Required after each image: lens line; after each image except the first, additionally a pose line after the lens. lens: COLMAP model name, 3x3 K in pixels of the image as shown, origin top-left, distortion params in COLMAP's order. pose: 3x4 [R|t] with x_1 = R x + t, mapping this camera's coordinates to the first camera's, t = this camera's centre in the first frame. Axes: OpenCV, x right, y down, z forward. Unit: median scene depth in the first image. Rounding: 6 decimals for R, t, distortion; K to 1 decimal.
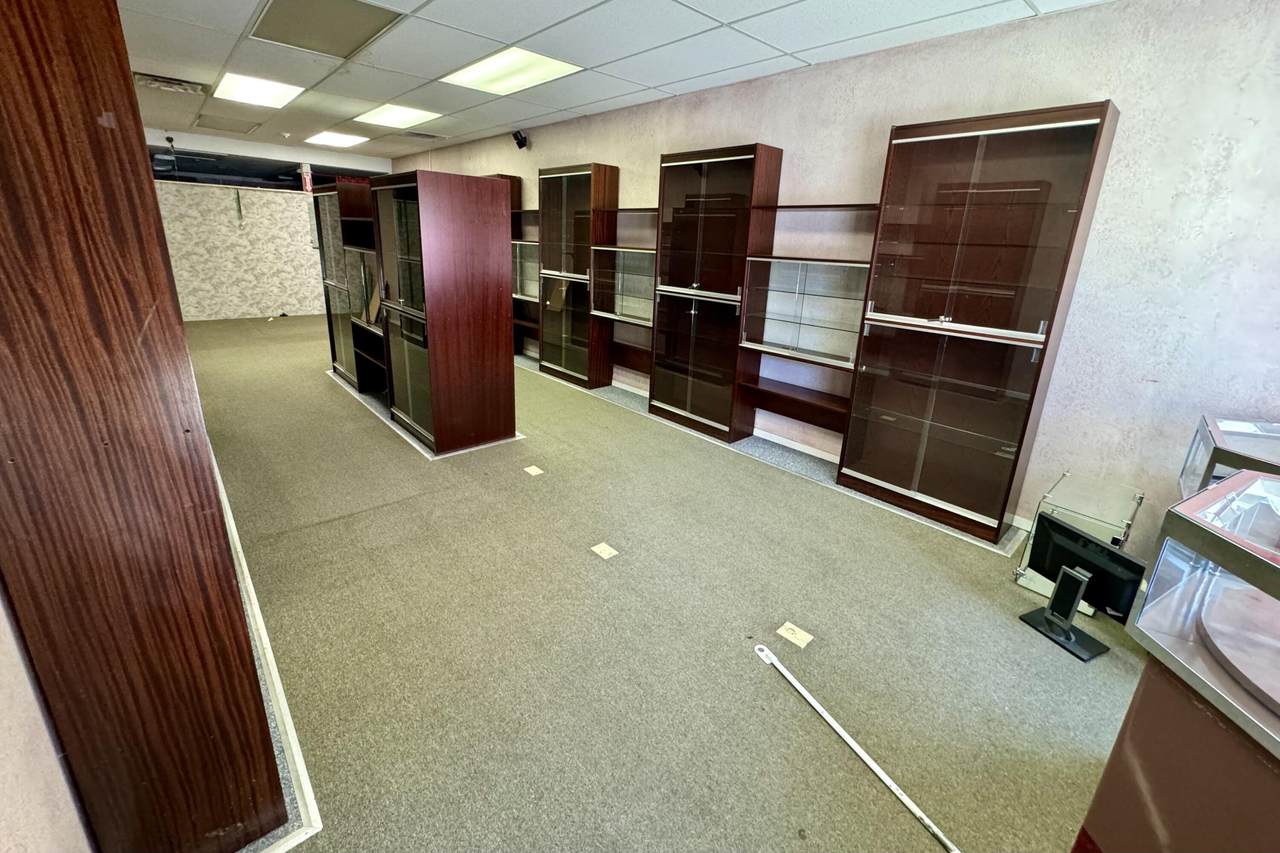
lens RADIAL K [[522.3, 0, 644.5], [0, 522.3, 387.4], [0, 0, 1]] dist [0.000321, -0.000165]
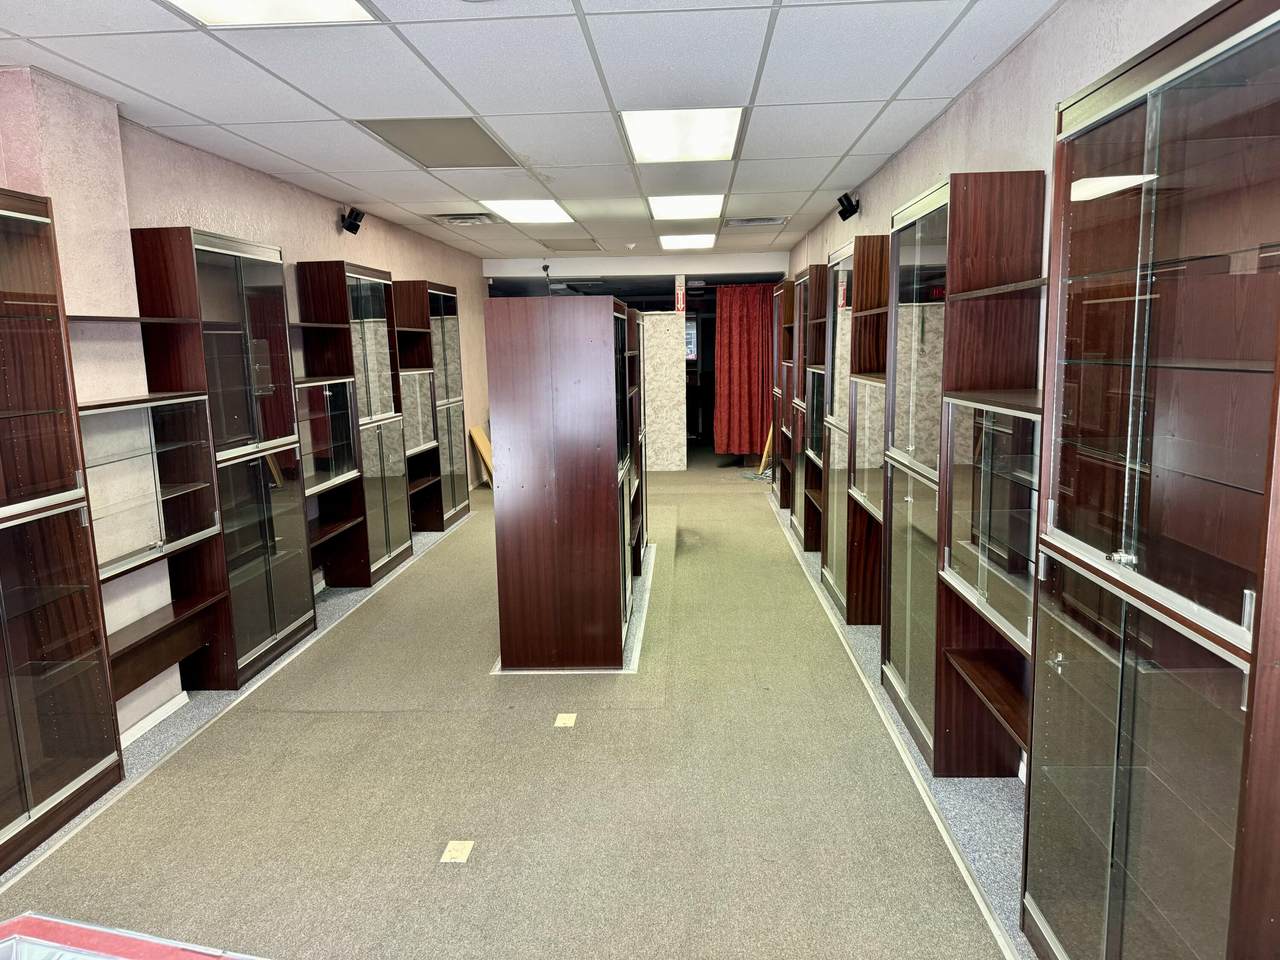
lens RADIAL K [[894.7, 0, 640.0], [0, 894.7, 480.0], [0, 0, 1]] dist [0.073389, -0.001092]
pose [[0.700582, 0.047691, -0.711977, 0.671989], [-0.143364, 0.986826, -0.074968, -0.070602], [0.699022, 0.154593, 0.698190, 0.234118]]
